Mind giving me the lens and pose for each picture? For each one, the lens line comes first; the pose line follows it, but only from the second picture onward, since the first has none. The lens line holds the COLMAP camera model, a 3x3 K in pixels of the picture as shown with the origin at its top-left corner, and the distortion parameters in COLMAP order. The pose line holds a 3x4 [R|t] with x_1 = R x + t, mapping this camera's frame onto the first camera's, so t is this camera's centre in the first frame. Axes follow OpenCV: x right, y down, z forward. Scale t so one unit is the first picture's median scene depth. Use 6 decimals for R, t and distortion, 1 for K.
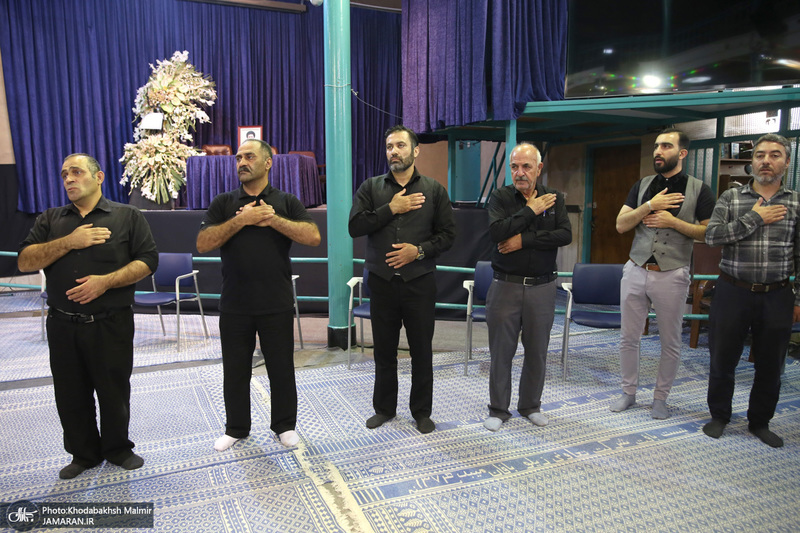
lens RADIAL K [[589.2, 0, 400.0], [0, 589.2, 266.5], [0, 0, 1]] dist [-0.053985, 0.045532]
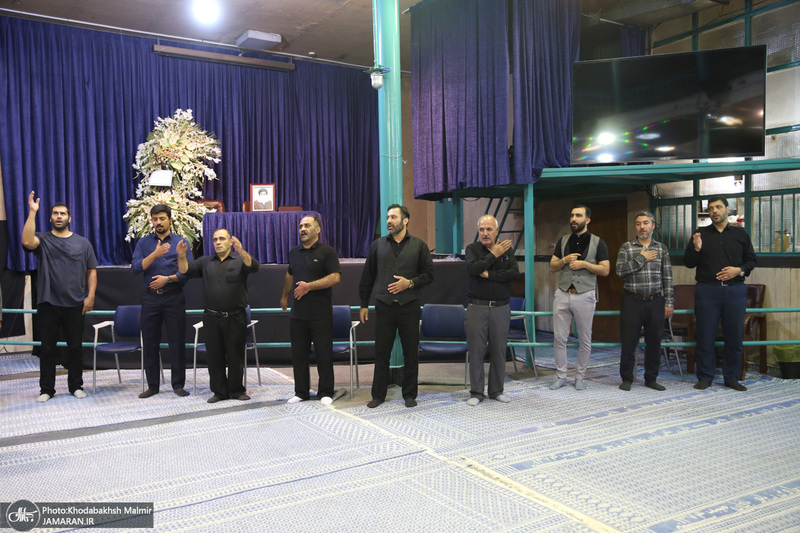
lens RADIAL K [[691.6, 0, 400.0], [0, 691.6, 266.5], [0, 0, 1]] dist [-0.006253, 0.001335]
pose [[0.988224, -0.017278, 0.152037, -0.200570], [0.031497, 0.995296, -0.091619, 0.024234], [-0.149739, 0.095329, 0.984119, -0.217530]]
